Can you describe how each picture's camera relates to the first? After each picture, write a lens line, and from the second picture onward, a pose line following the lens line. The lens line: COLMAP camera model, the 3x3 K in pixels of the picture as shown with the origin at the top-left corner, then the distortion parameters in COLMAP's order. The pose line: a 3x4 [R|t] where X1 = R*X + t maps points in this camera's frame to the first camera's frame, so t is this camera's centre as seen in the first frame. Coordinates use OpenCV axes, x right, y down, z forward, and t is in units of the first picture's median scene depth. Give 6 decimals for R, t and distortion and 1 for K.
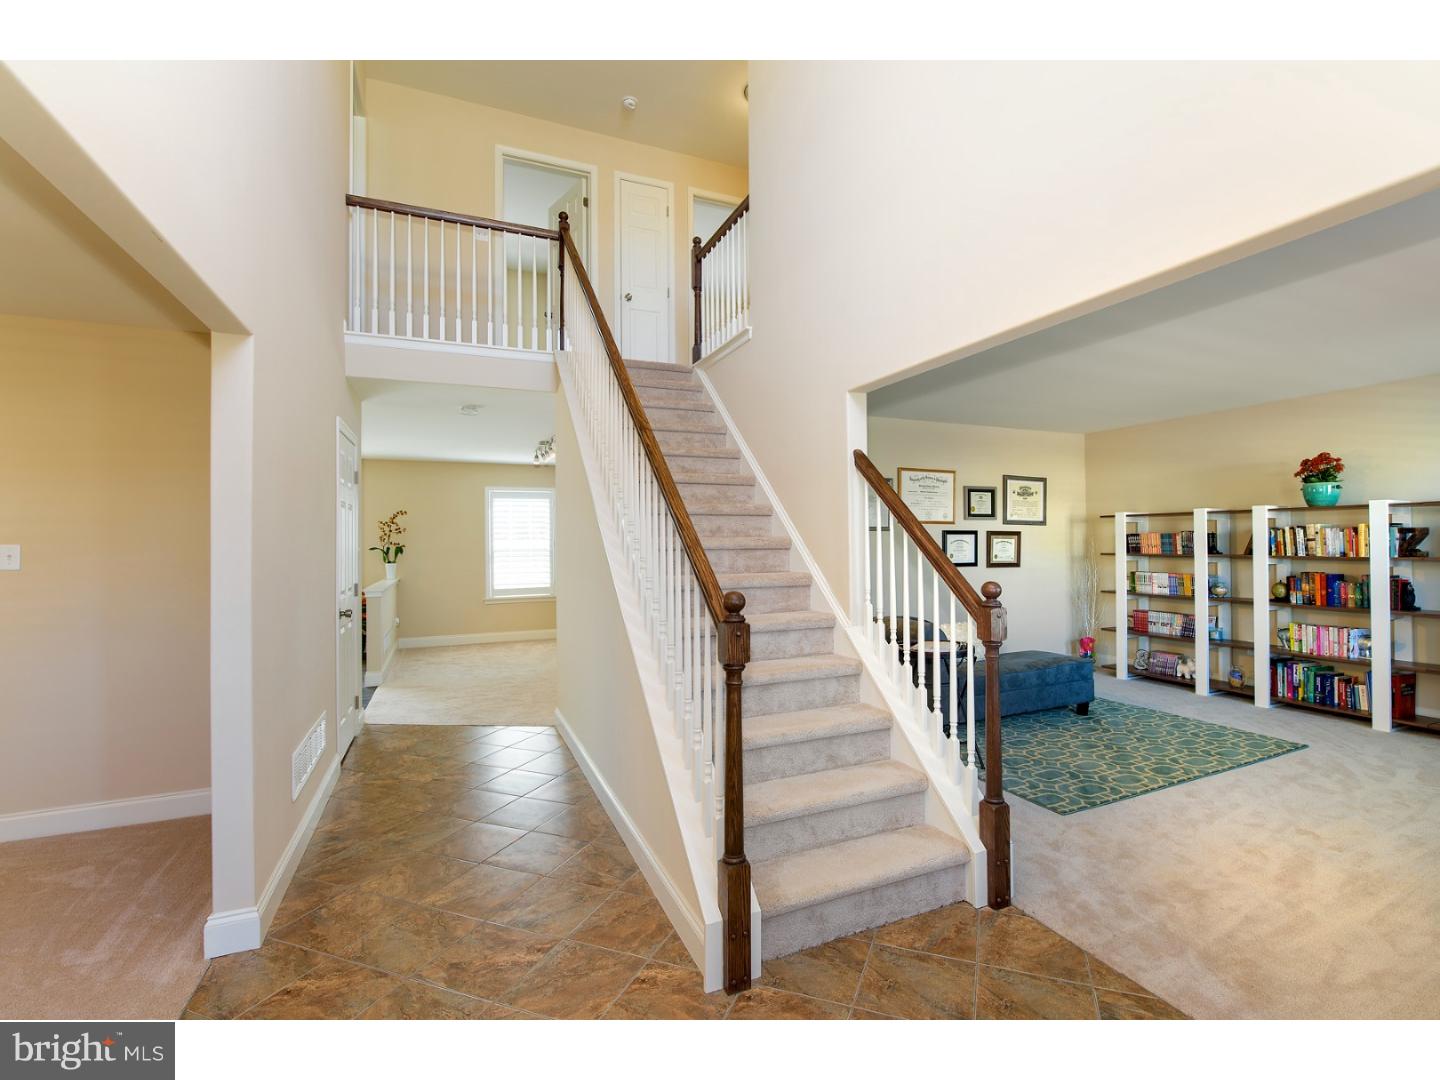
lens RADIAL K [[647.9, 0, 720.0], [0, 647.9, 540.0], [0, 0, 1]] dist [-0.000335, 0.000039]
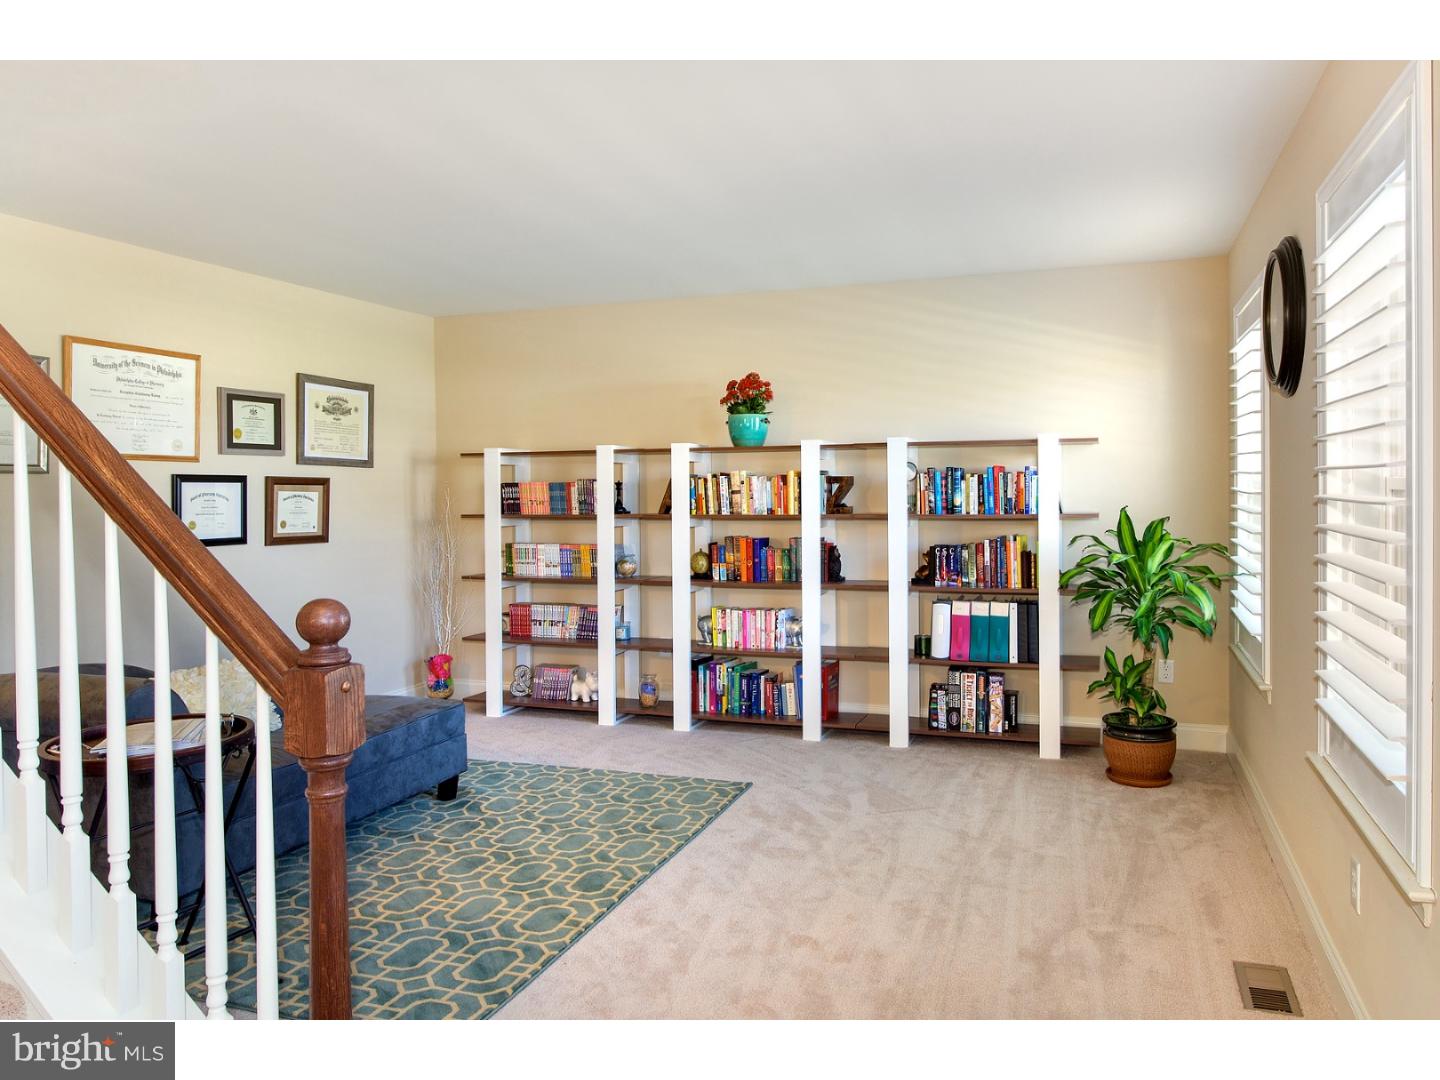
lens RADIAL K [[887.5, 0, 723.0], [0, 887.5, 500.2], [0, 0, 1]] dist [-0.003623, -0.000671]
pose [[0.628170, -0.006049, 0.778052, 0.114288], [0.001622, 0.999978, 0.006465, 0.002105], [-0.778074, -0.002799, 0.628166, 0.348938]]
